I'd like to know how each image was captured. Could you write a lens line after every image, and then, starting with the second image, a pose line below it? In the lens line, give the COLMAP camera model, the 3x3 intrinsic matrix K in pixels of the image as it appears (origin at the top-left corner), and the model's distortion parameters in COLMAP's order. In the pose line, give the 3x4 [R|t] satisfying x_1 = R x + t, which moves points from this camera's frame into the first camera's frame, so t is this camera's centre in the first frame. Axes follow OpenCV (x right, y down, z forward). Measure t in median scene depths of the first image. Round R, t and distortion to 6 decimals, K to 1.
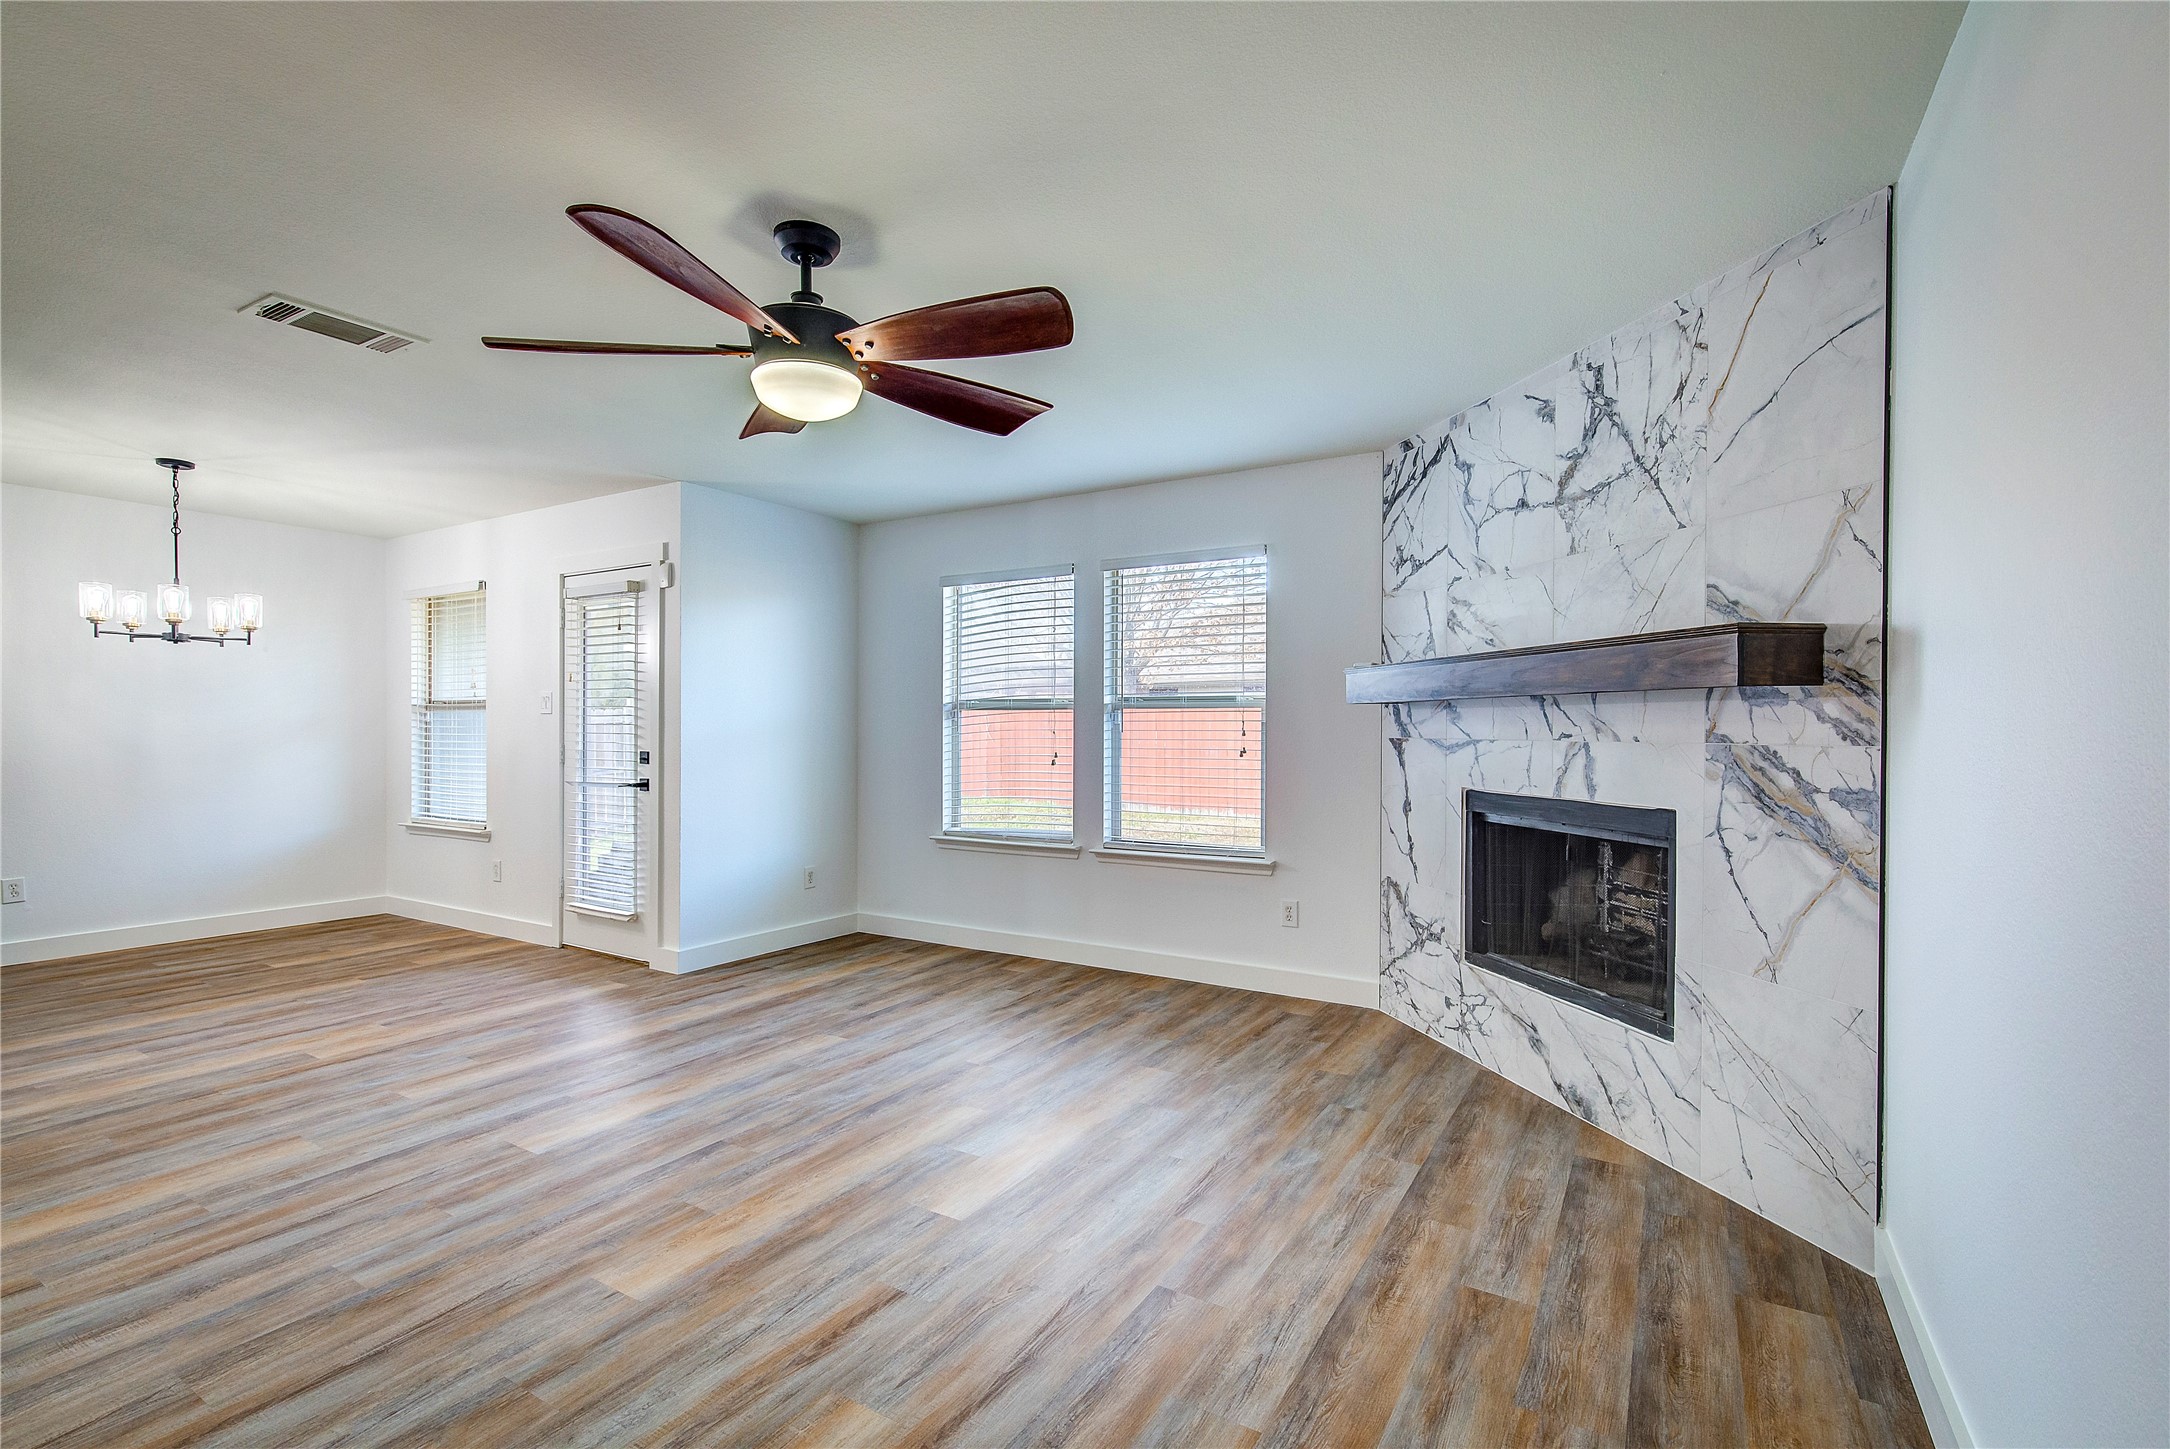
lens RADIAL K [[978.1, 0, 1101.3], [0, 978.1, 729.6], [0, 0, 1]] dist [-0.006092, 0.003871]
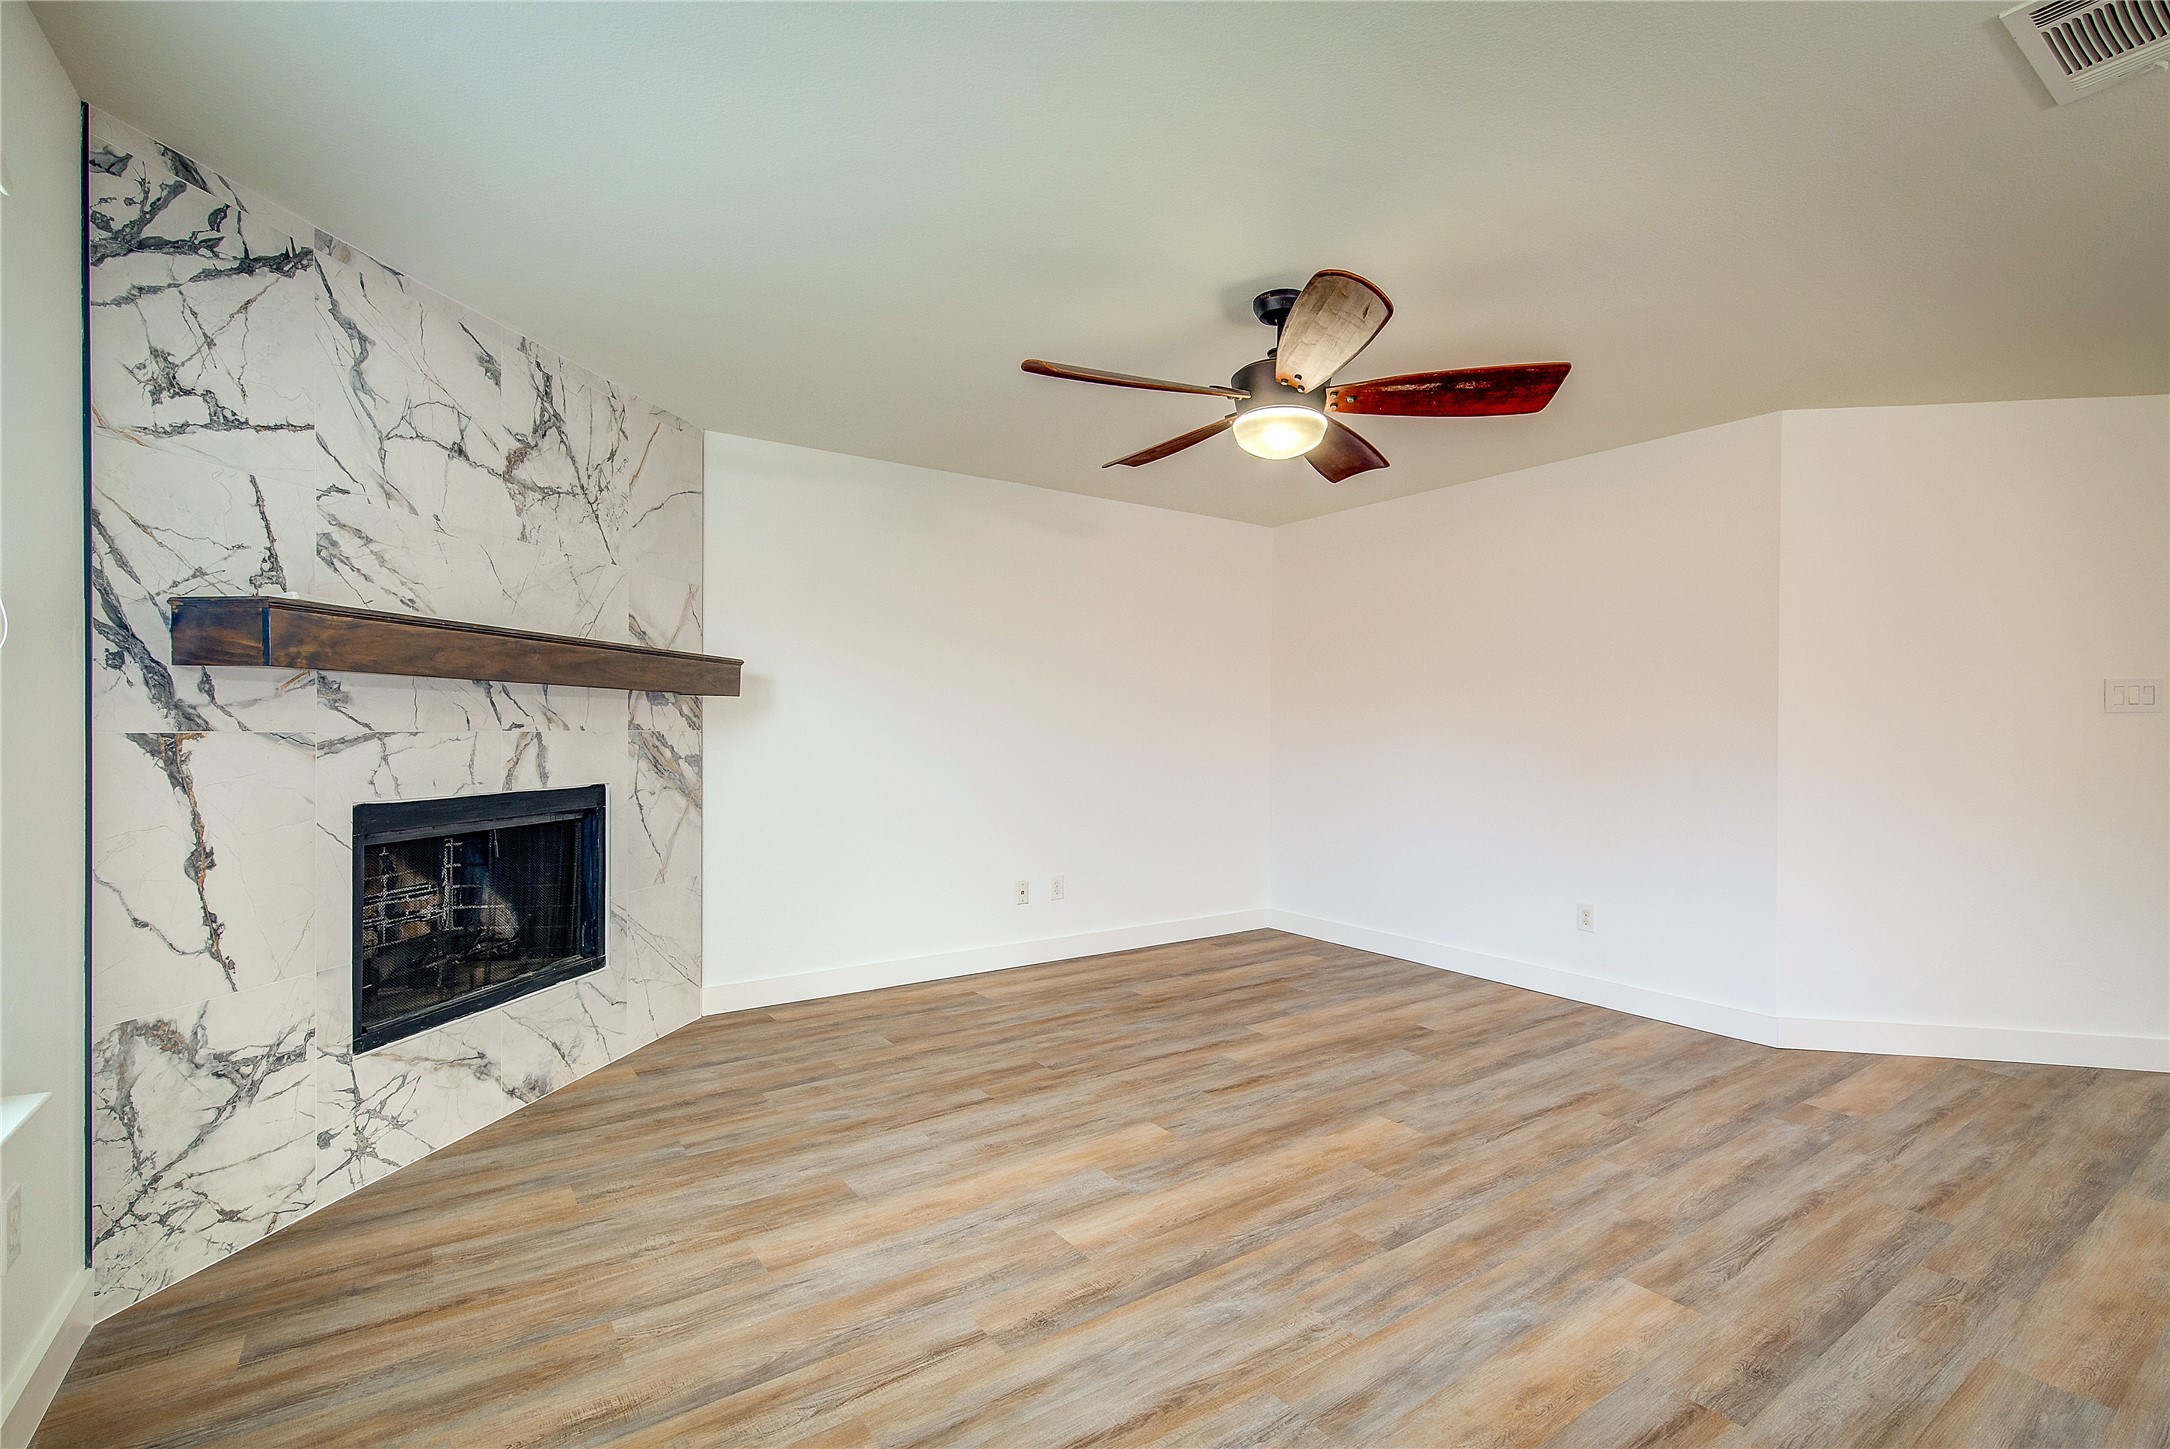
lens RADIAL K [[978.1, 0, 1108.9], [0, 978.1, 734.8], [0, 0, 1]] dist [-0.006092, 0.003871]
pose [[-0.917631, -0.013433, 0.397205, -0.433512], [-0.010063, 0.999894, 0.010568, -0.000873], [-0.397305, 0.005700, -0.917669, 1.602941]]
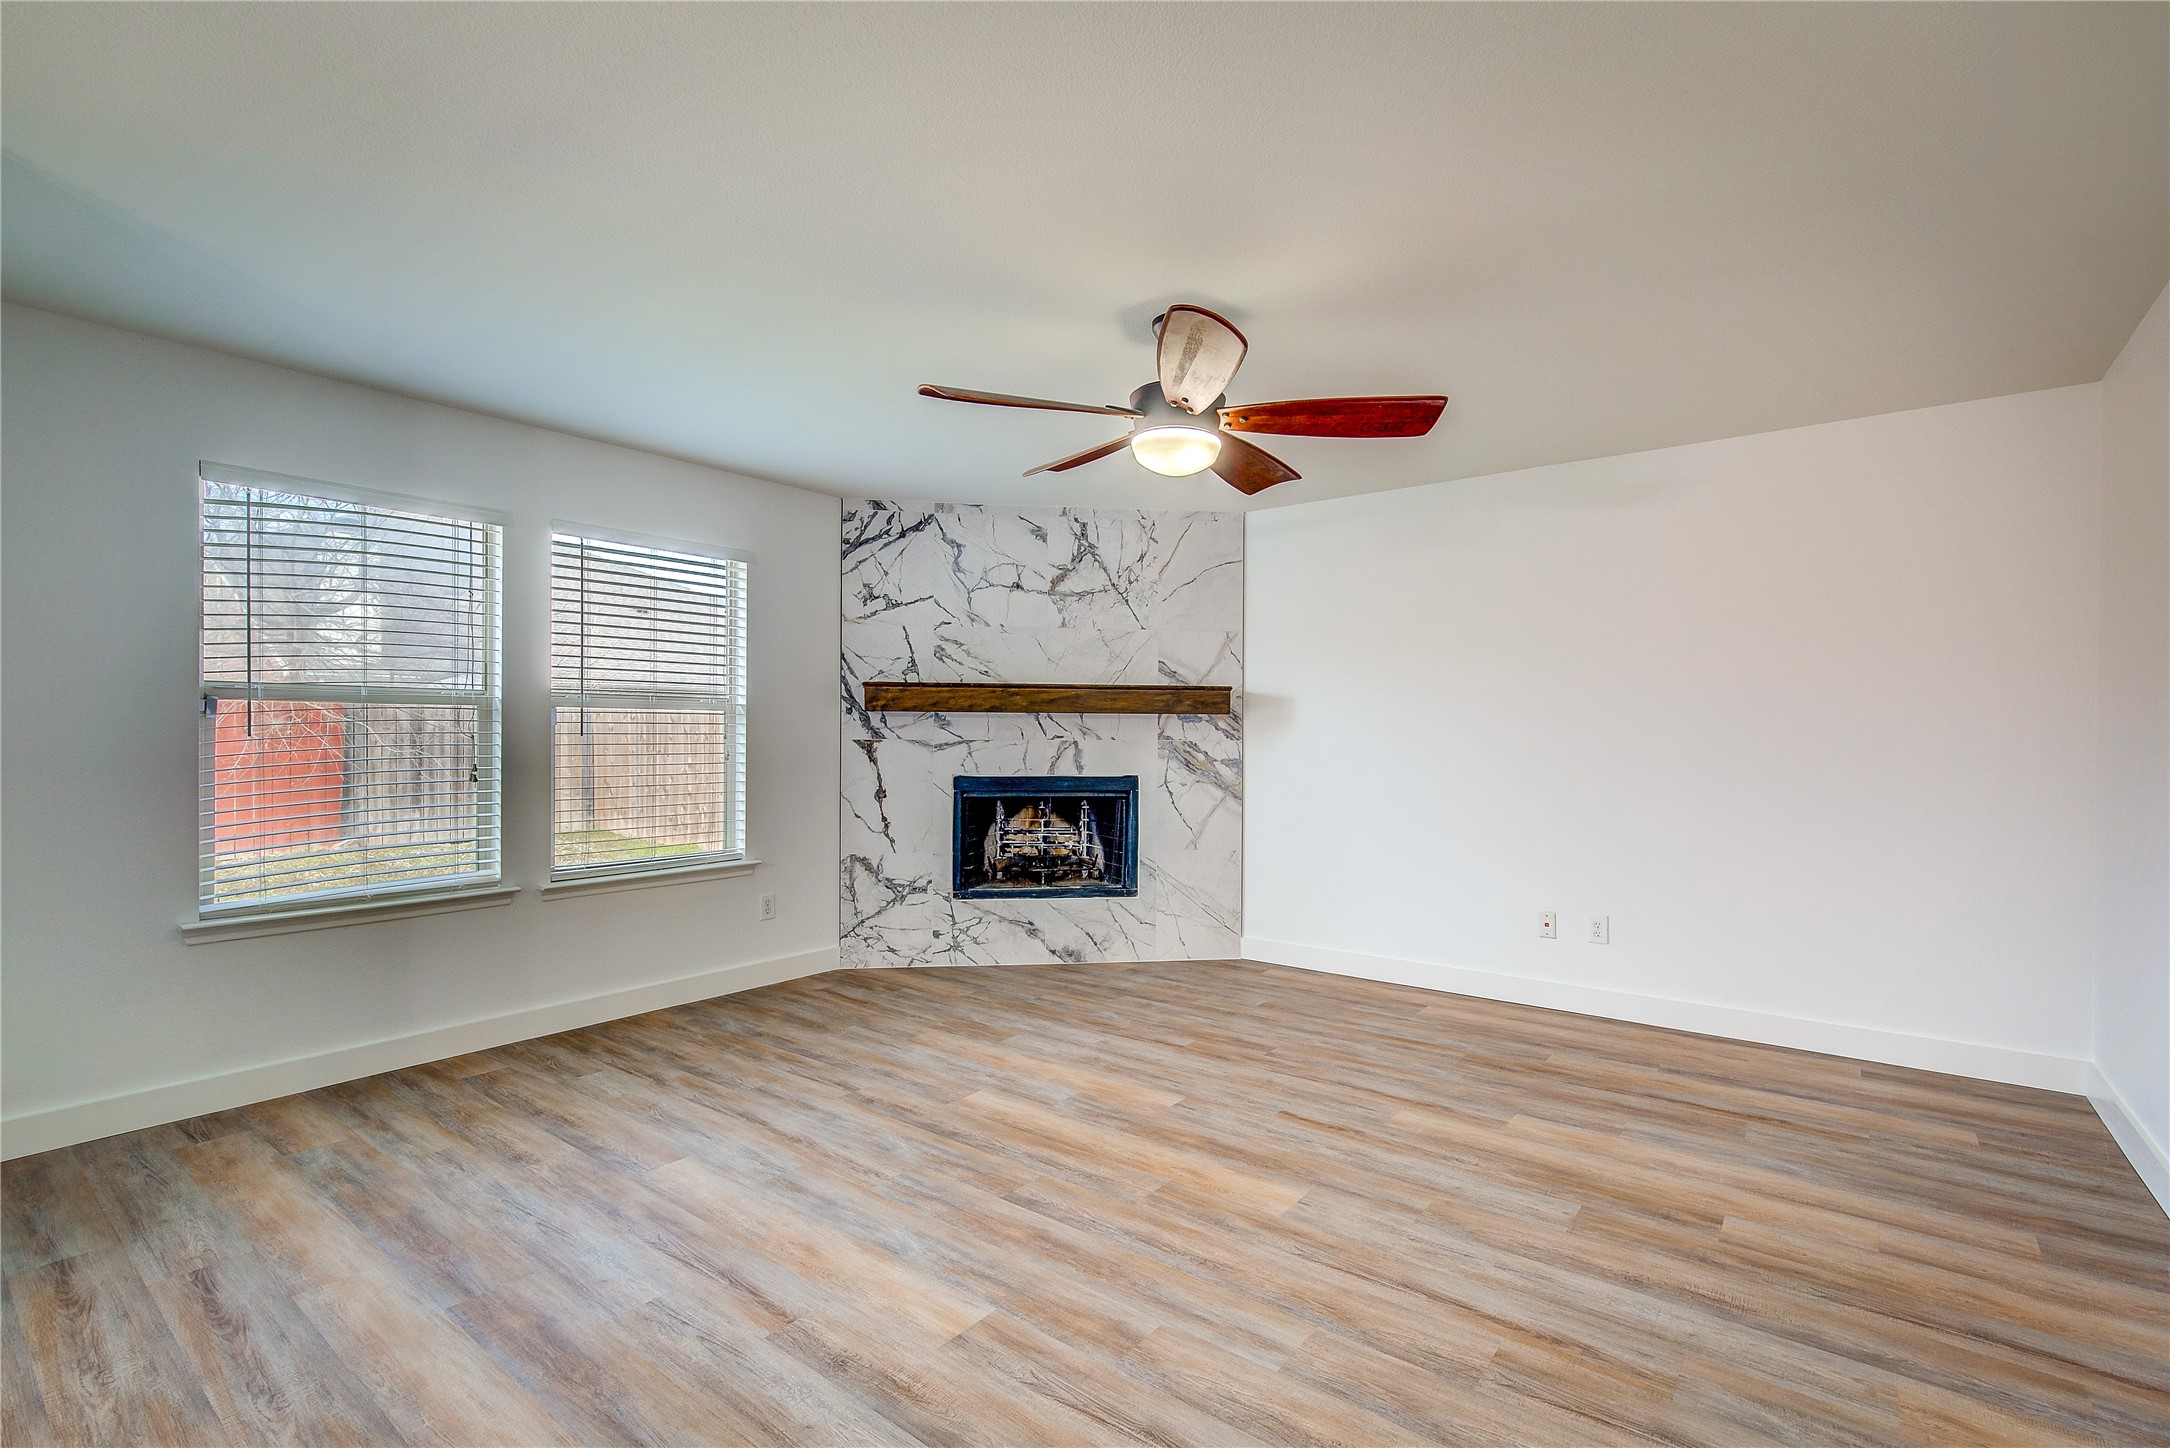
lens RADIAL K [[978.1, 0, 1100.8], [0, 978.1, 732.4], [0, 0, 1]] dist [-0.006092, 0.003871]
pose [[0.114663, -0.001040, 0.993404, -1.117333], [-0.002201, 0.999997, 0.001301, -0.003563], [-0.993402, -0.002335, 0.114661, 0.716410]]
